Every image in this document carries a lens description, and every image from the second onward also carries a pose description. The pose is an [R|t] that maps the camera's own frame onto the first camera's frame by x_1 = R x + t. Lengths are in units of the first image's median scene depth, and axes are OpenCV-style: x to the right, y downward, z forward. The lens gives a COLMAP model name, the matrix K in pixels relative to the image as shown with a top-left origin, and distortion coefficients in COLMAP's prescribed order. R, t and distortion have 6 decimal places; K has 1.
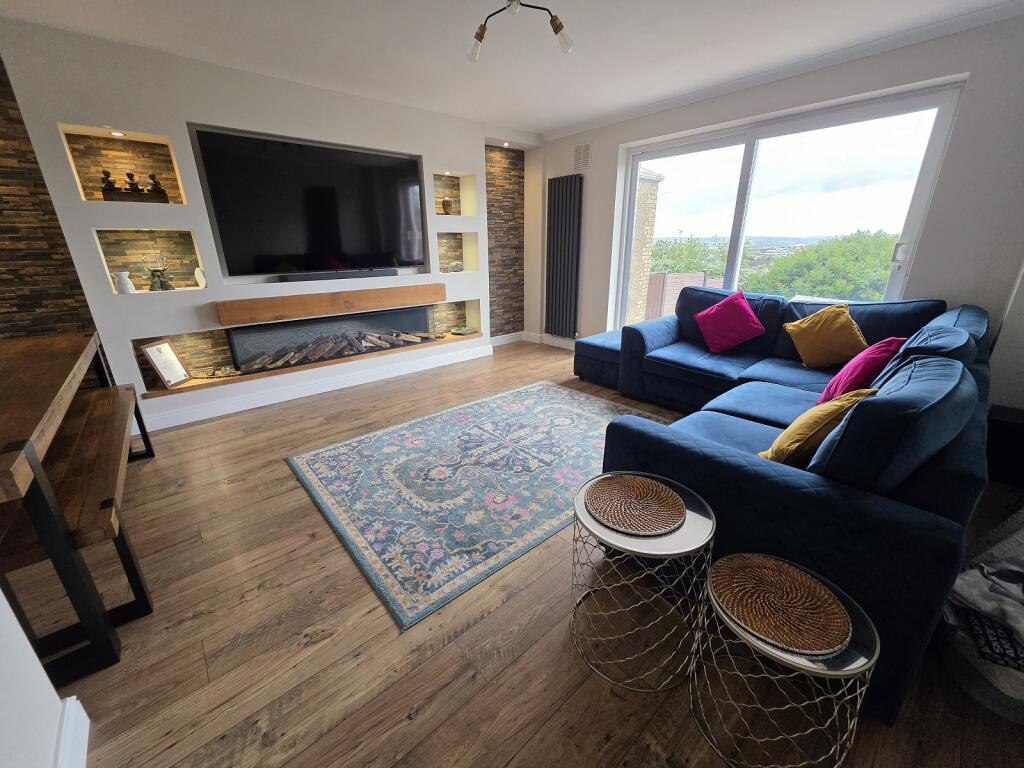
lens RADIAL K [[406.8, 0, 510.9], [0, 406.8, 385.0], [0, 0, 1]] dist [0.002335, 0.001790]
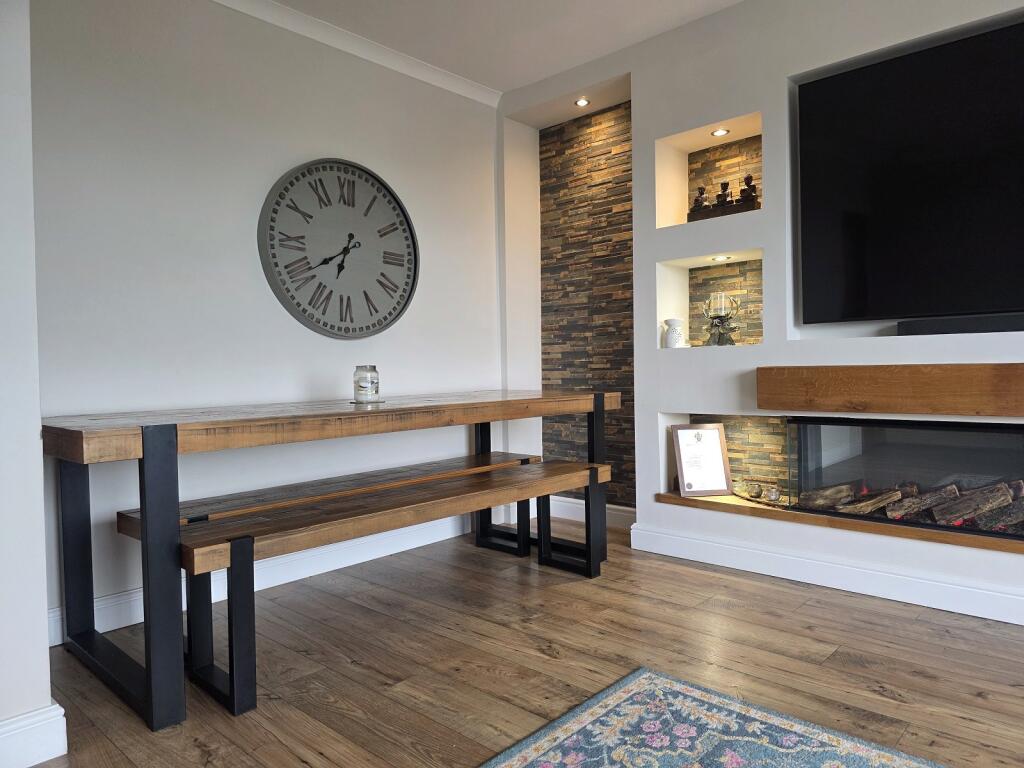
lens RADIAL K [[679.9, 0, 521.4], [0, 679.9, 387.4], [0, 0, 1]] dist [0.044994, -0.035322]
pose [[0.113077, 0.038421, -0.992843, 0.177925], [-0.309454, 0.950913, 0.001554, -0.073826], [0.944167, 0.307064, 0.119416, 0.576663]]
